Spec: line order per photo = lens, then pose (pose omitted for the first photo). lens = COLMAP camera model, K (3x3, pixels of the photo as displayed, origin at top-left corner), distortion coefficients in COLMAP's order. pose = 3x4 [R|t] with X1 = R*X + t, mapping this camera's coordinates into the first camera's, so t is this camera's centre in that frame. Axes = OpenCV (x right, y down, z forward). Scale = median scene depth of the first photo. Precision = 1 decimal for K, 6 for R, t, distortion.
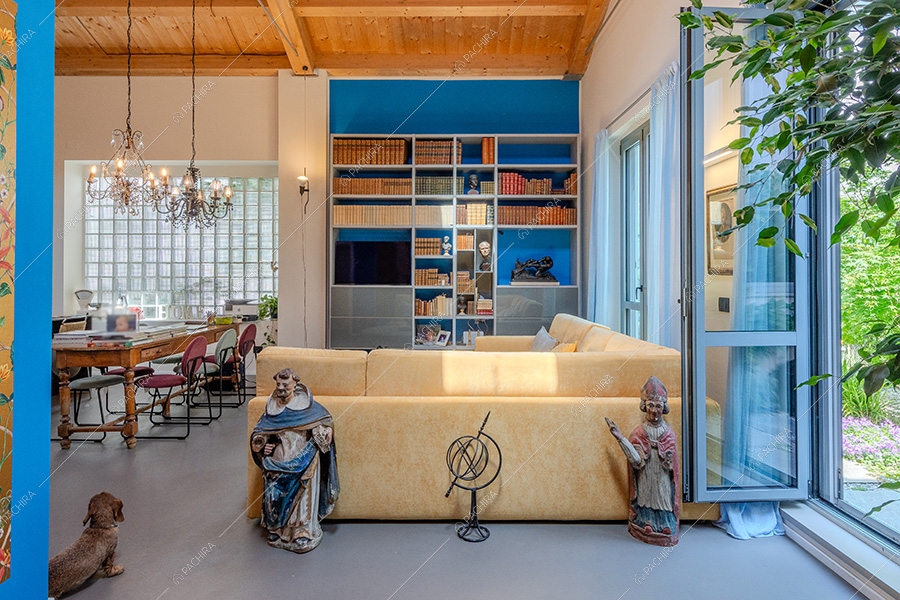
lens RADIAL K [[544.2, 0, 449.8], [0, 544.2, 294.2], [0, 0, 1]] dist [0.017591, -0.005581]
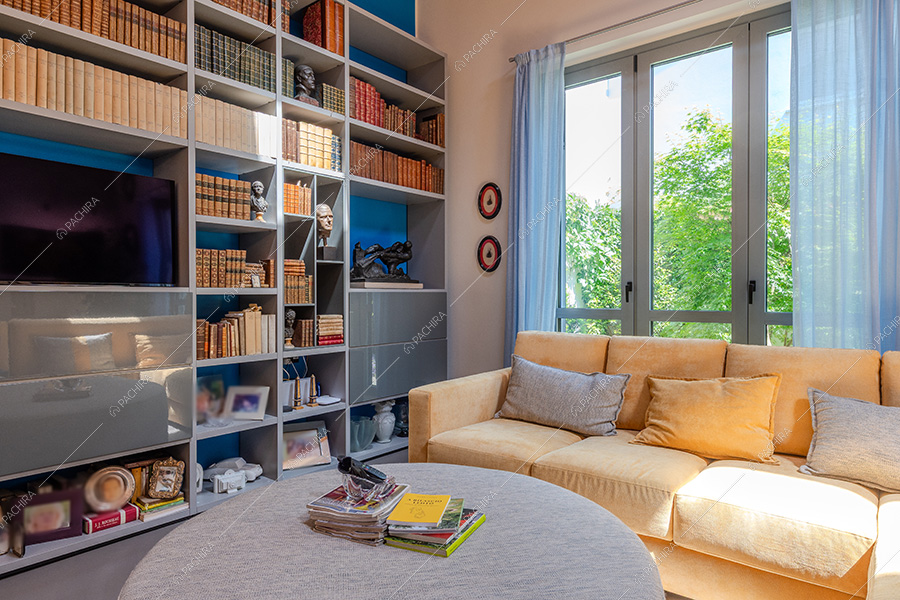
lens RADIAL K [[544.2, 0, 447.5], [0, 544.2, 294.6], [0, 0, 1]] dist [0.017591, -0.005581]
pose [[0.634956, -0.005715, 0.772527, -0.263478], [0.001734, 0.999981, 0.005973, -0.012527], [-0.772546, -0.002453, 0.634954, 0.586663]]
